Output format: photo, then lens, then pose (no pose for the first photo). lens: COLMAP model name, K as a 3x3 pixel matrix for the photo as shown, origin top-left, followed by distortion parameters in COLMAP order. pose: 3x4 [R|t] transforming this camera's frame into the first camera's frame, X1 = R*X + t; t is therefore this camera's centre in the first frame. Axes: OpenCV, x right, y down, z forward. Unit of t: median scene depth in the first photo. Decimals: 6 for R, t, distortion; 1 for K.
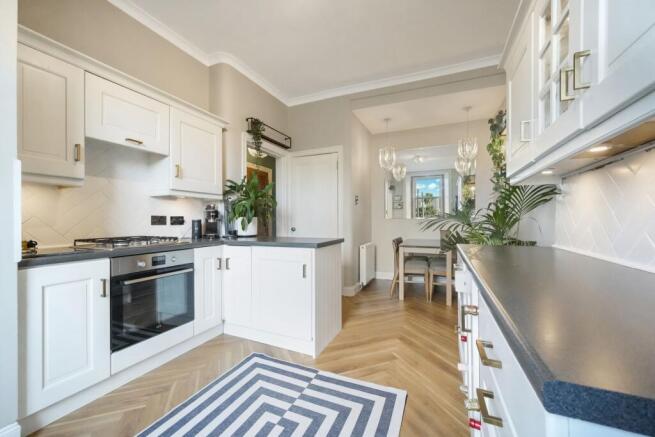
lens RADIAL K [[262.2, 0, 327.1], [0, 262.2, 221.1], [0, 0, 1]] dist [0.000926, -0.000068]
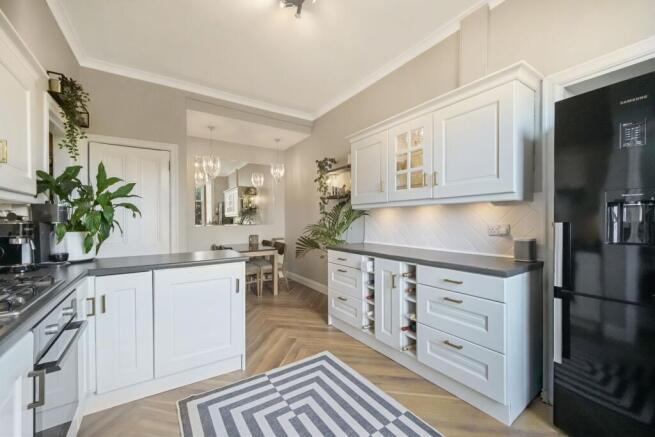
lens RADIAL K [[262.2, 0, 328.3], [0, 262.2, 219.1], [0, 0, 1]] dist [0.000926, -0.000068]
pose [[0.531743, 0.000270, 0.846906, -0.729508], [0.009750, 0.999932, -0.006441, -0.049024], [-0.846850, 0.011682, 0.531704, 0.177717]]
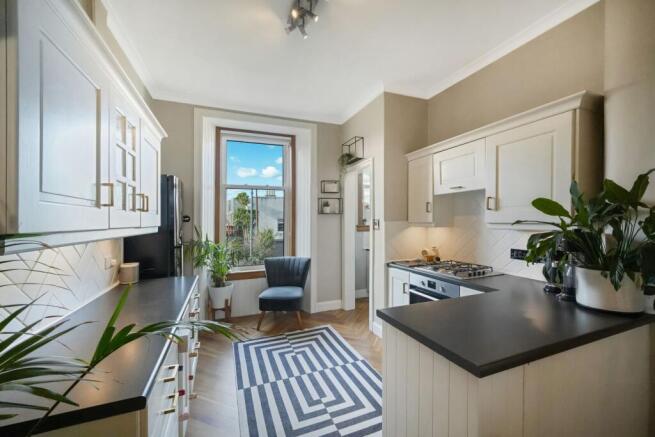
lens RADIAL K [[262.2, 0, 327.1], [0, 262.2, 221.1], [0, 0, 1]] dist [0.000926, -0.000068]
pose [[-0.696893, 0.002458, -0.717171, 0.547513], [-0.001816, 0.999985, 0.005192, -0.142453], [0.717173, 0.004921, -0.696878, 1.362224]]
